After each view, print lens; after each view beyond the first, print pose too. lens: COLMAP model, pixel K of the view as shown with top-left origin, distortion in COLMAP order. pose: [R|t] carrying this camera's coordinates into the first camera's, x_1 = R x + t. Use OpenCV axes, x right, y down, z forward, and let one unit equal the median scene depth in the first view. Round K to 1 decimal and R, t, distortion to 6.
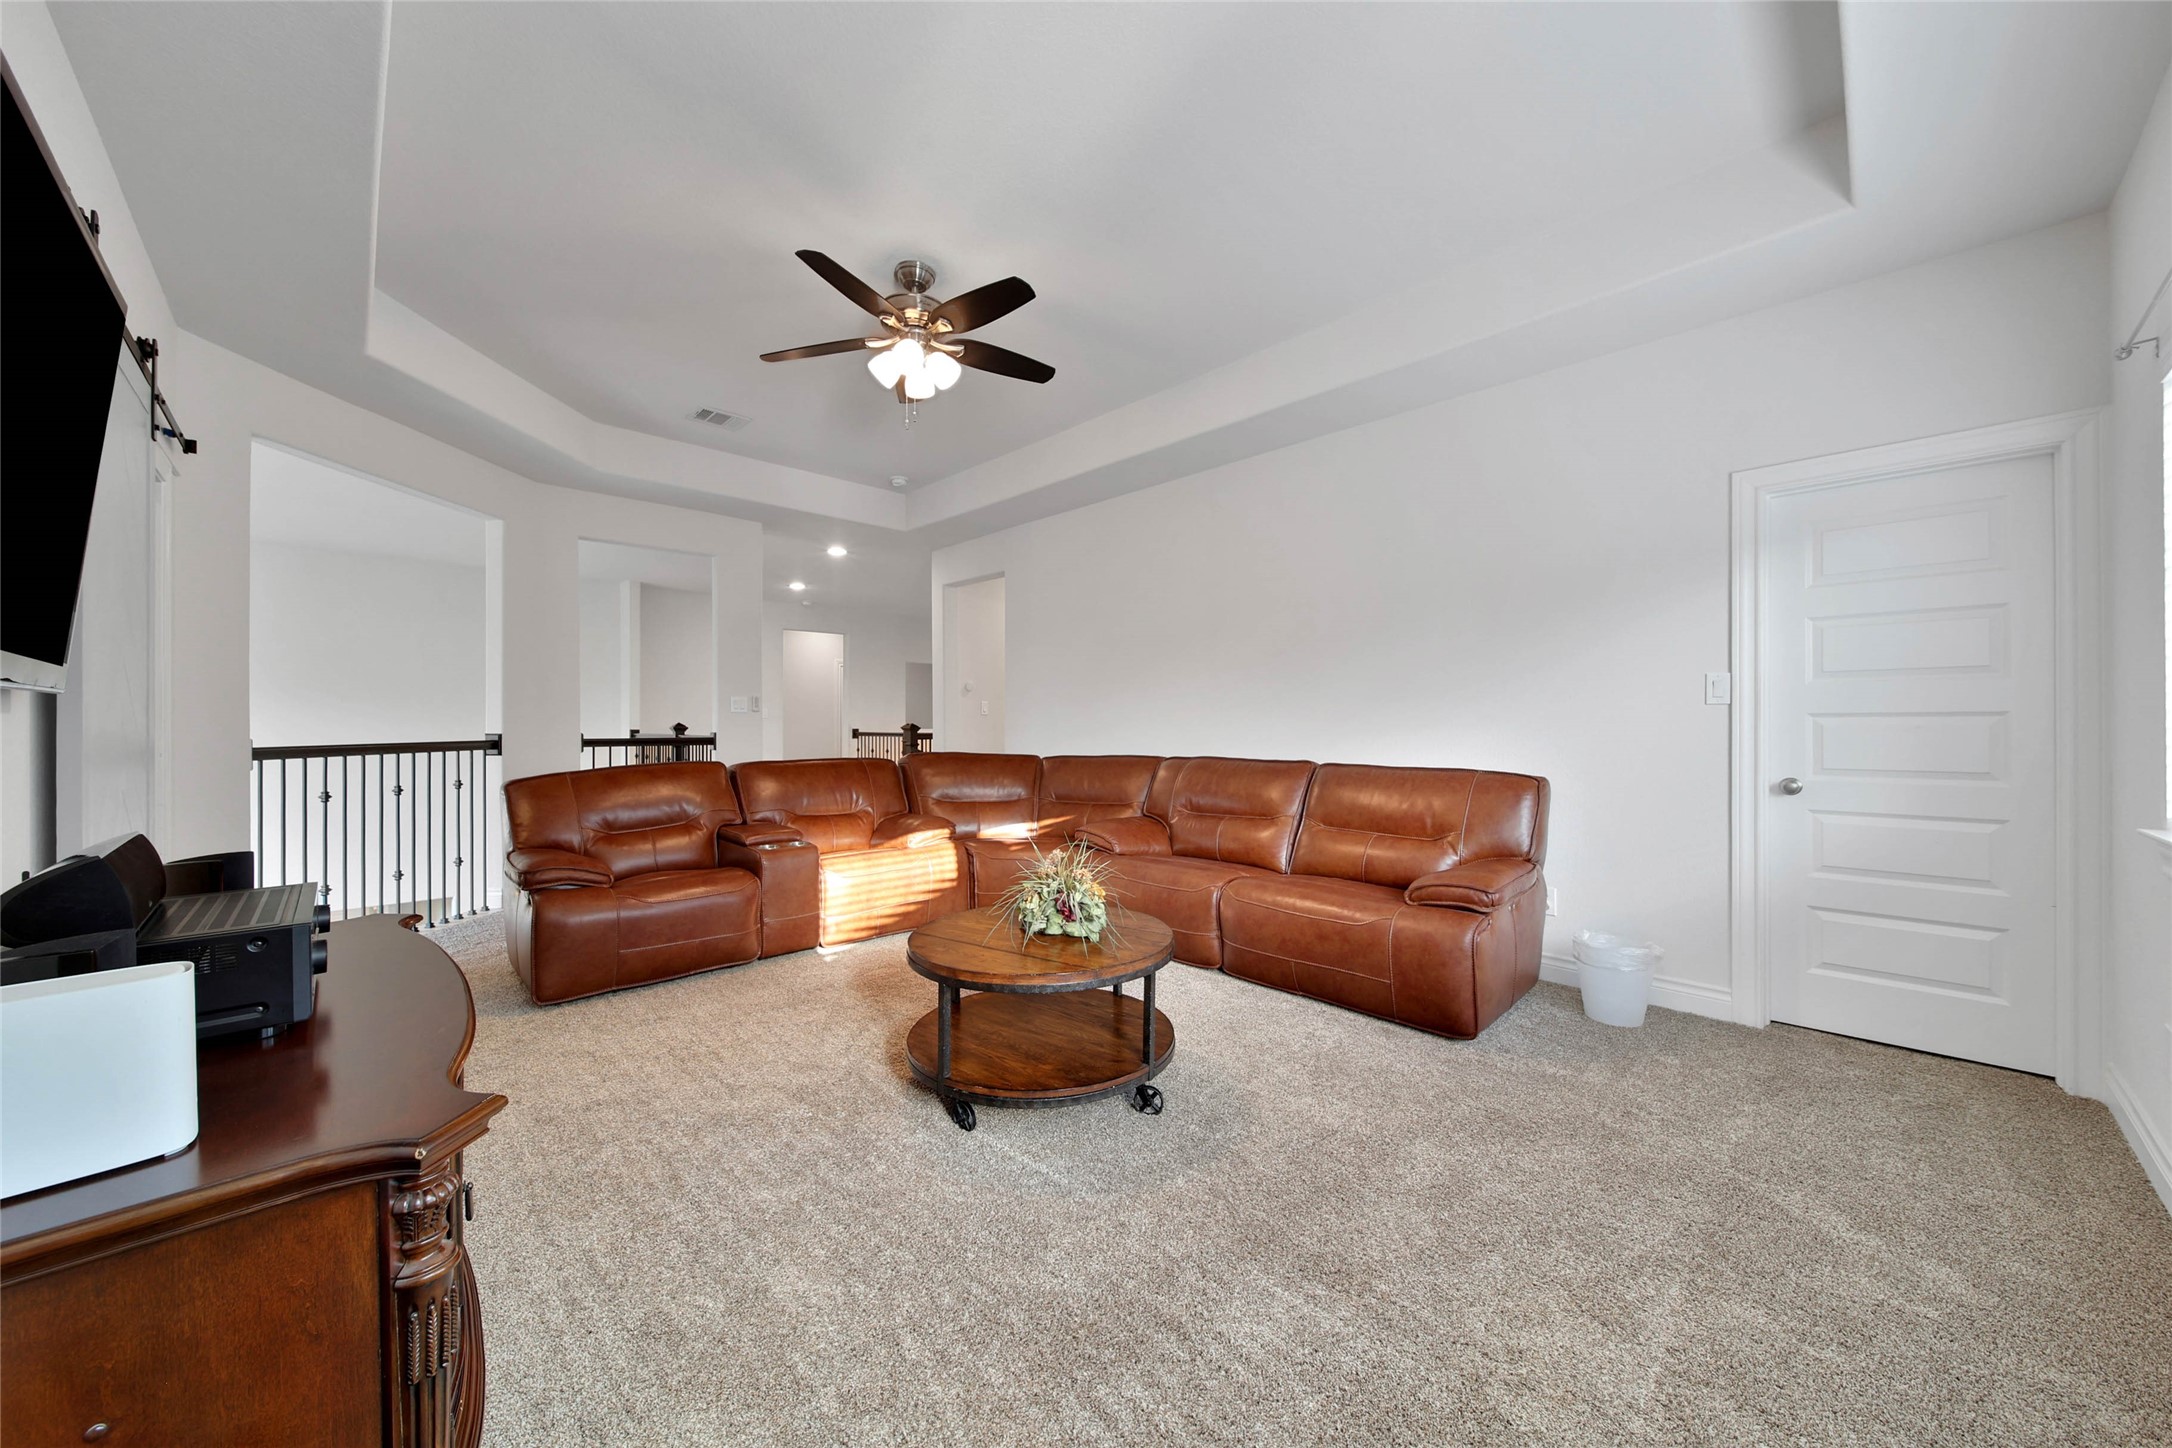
lens RADIAL K [[771.9, 0, 1091.4], [0, 771.9, 718.4], [0, 0, 1]] dist [0.001820, -0.002354]
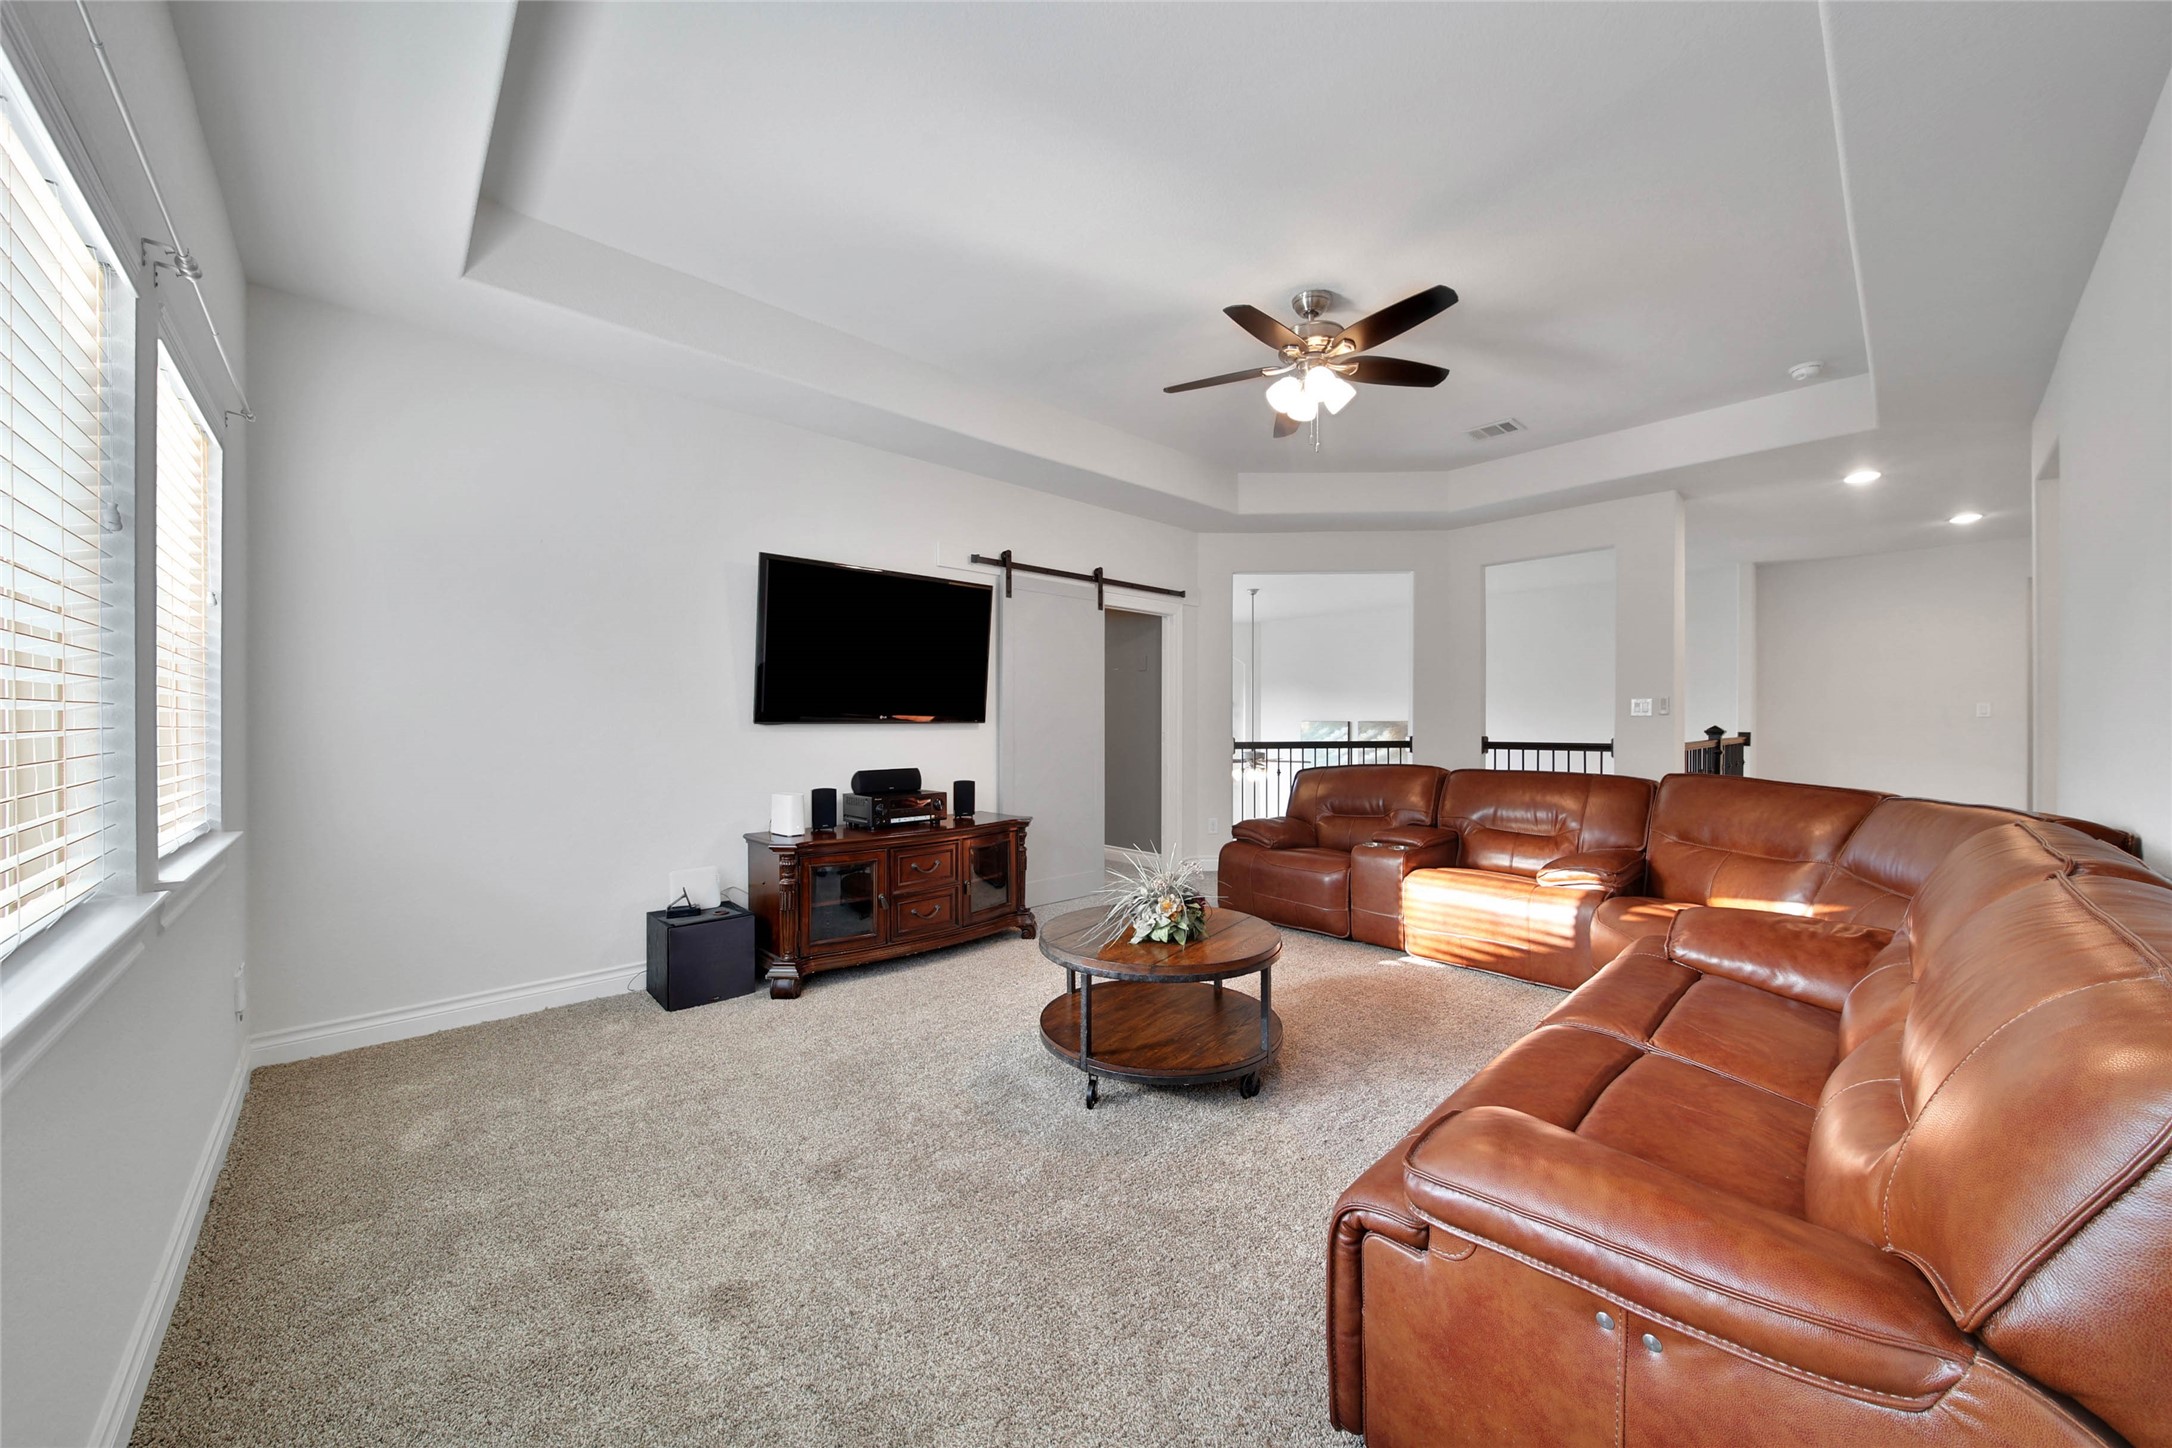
lens RADIAL K [[771.9, 0, 1091.4], [0, 771.9, 718.4], [0, 0, 1]] dist [0.001820, -0.002354]
pose [[-0.023082, -0.002731, -0.999730, 0.644426], [0.009676, 0.999949, -0.002955, -0.013905], [0.999687, -0.009742, -0.023054, 0.581093]]
